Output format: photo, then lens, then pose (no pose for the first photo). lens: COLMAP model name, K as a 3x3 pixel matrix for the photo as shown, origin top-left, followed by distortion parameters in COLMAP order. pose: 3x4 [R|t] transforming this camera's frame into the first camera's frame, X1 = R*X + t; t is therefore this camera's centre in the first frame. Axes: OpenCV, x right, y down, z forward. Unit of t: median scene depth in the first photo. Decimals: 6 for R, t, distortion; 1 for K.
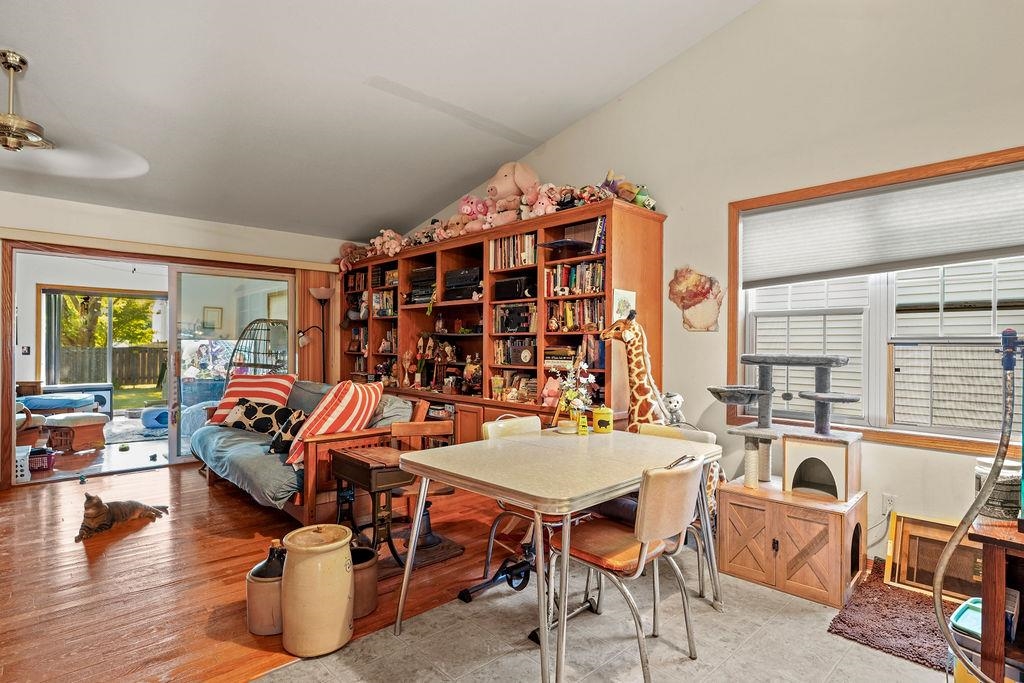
lens RADIAL K [[515.0, 0, 515.4], [0, 515.0, 345.1], [0, 0, 1]] dist [-0.019917, -0.000369]
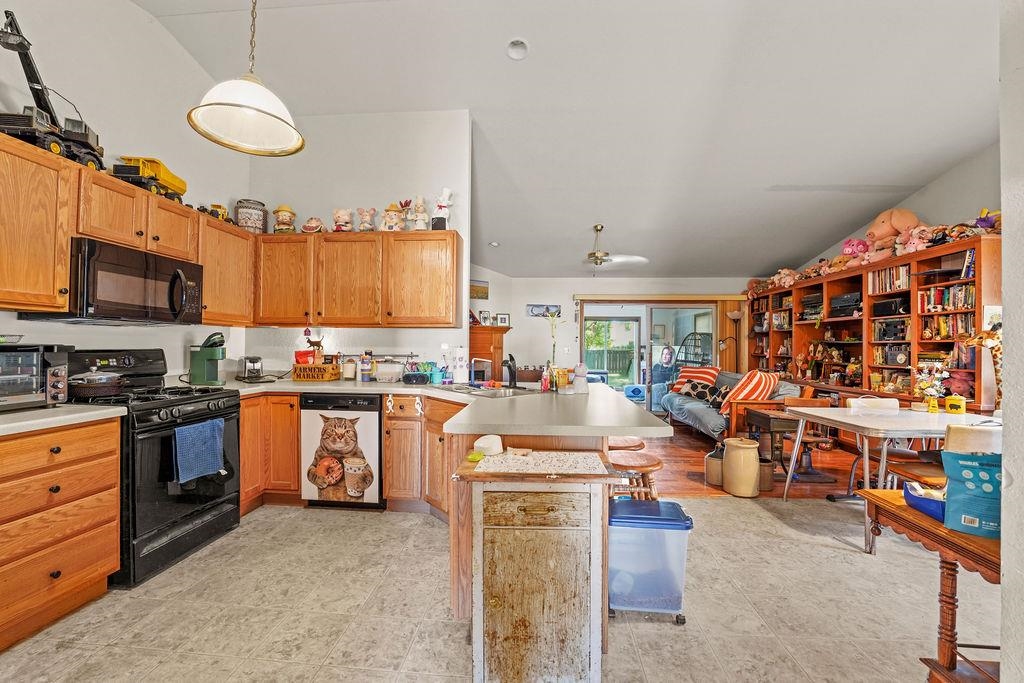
lens RADIAL K [[422.2, 0, 515.3], [0, 422.2, 344.2], [0, 0, 1]] dist [-0.022208, 0.000132]
pose [[0.678363, -0.003348, -0.734719, 0.129130], [-0.005529, 0.999938, -0.009662, 0.000301], [0.734706, 0.010617, 0.678303, -0.441892]]
